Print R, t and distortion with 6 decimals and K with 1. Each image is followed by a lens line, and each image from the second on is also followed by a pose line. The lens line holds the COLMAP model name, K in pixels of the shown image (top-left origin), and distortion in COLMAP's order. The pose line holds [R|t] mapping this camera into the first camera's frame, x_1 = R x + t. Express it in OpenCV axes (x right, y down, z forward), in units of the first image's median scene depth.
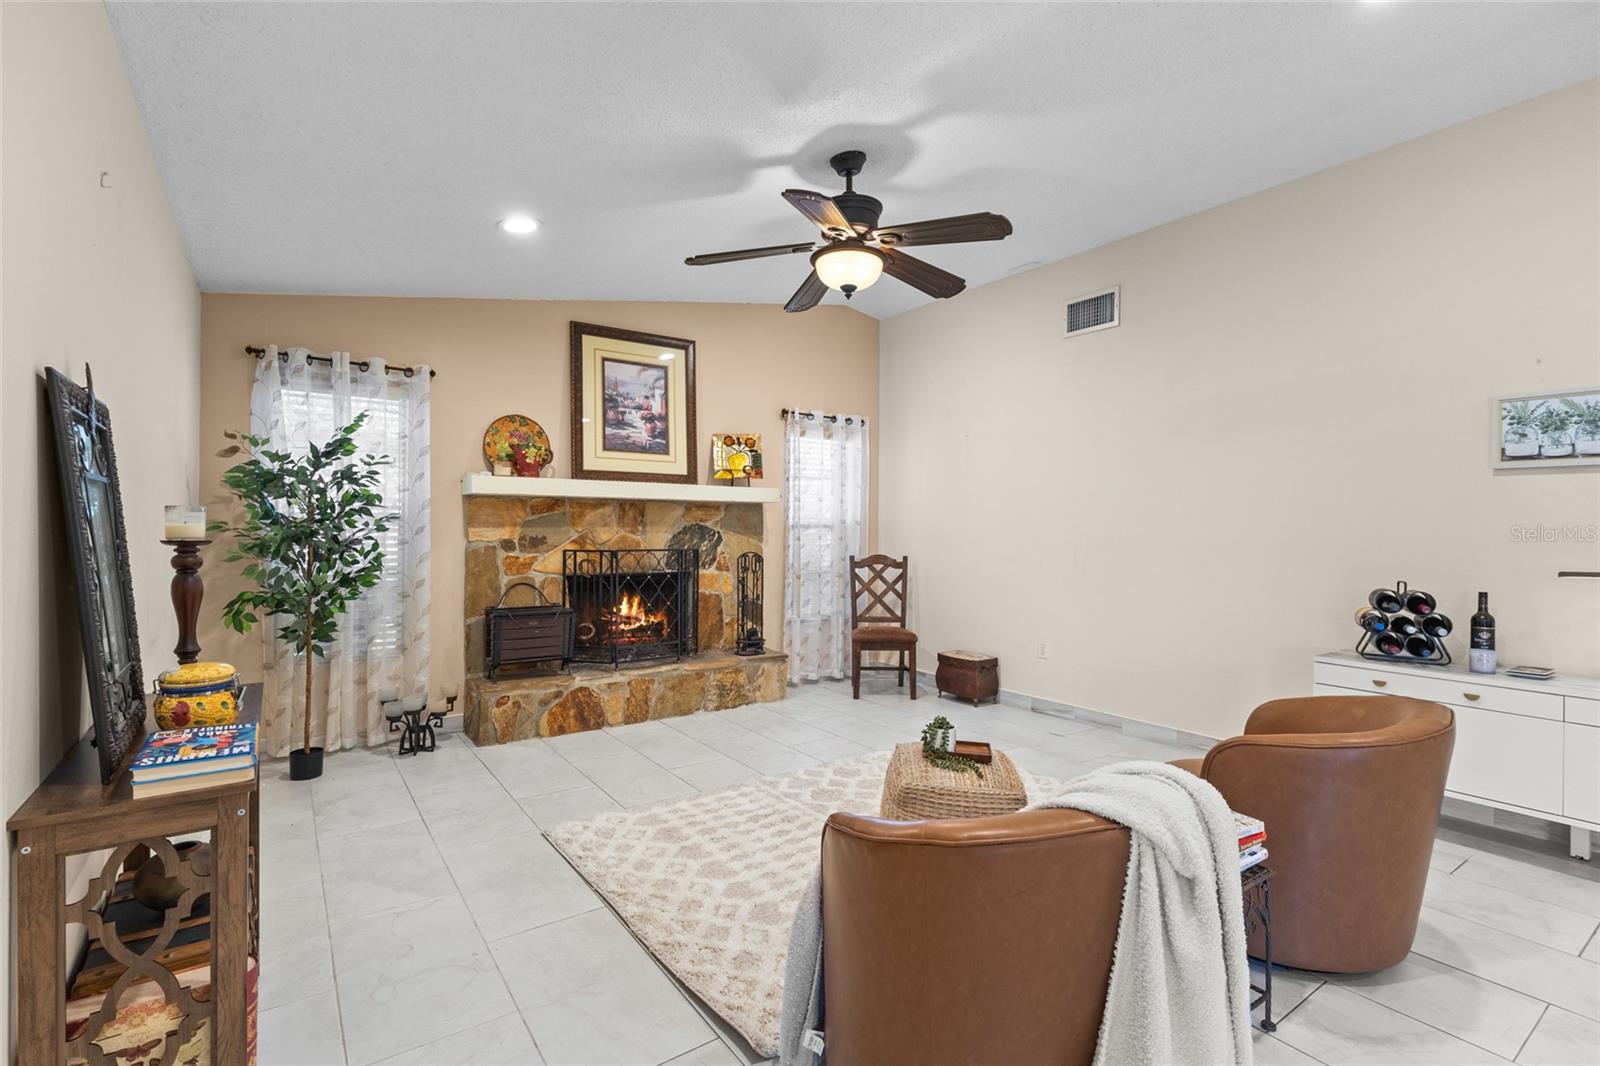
lens RADIAL K [[737.6, 0, 797.8], [0, 737.6, 525.9], [0, 0, 1]] dist [0.001675, 0.000765]
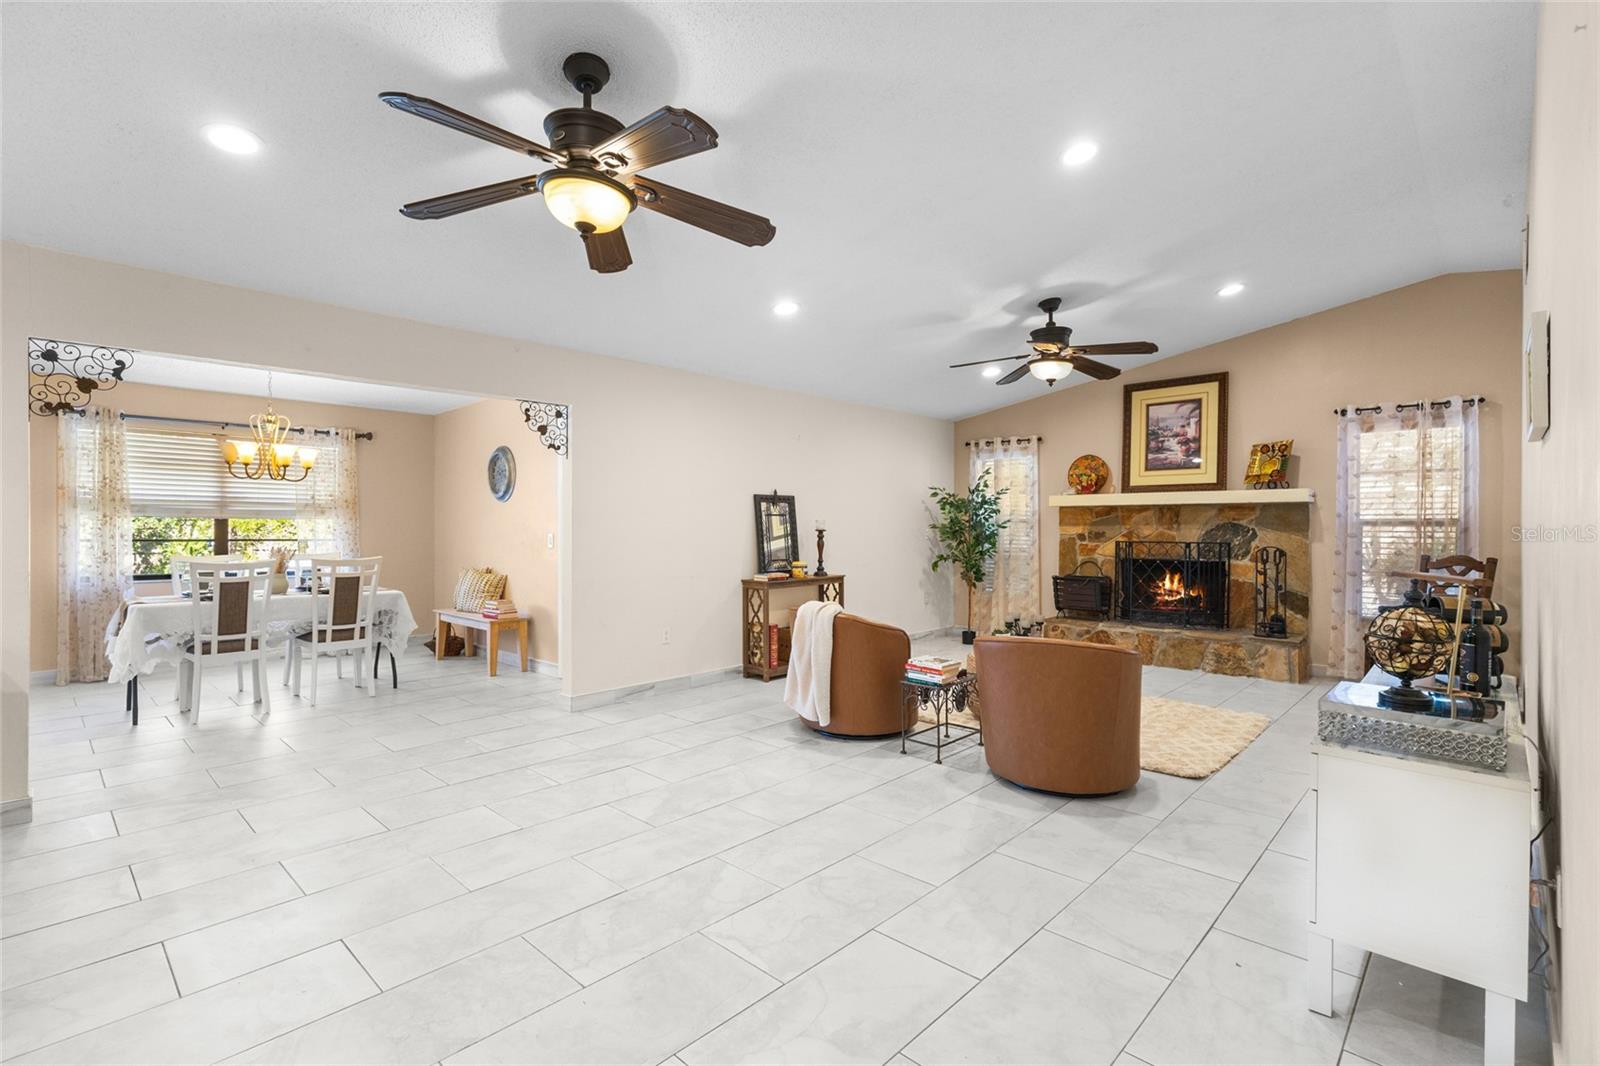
lens RADIAL K [[737.6, 0, 797.8], [0, 737.6, 525.9], [0, 0, 1]] dist [0.001675, 0.000765]
pose [[0.196352, -0.005272, -0.980519, 0.979513], [0.004721, 0.999979, -0.004431, 0.005417], [0.980522, -0.003759, 0.196373, 0.074343]]
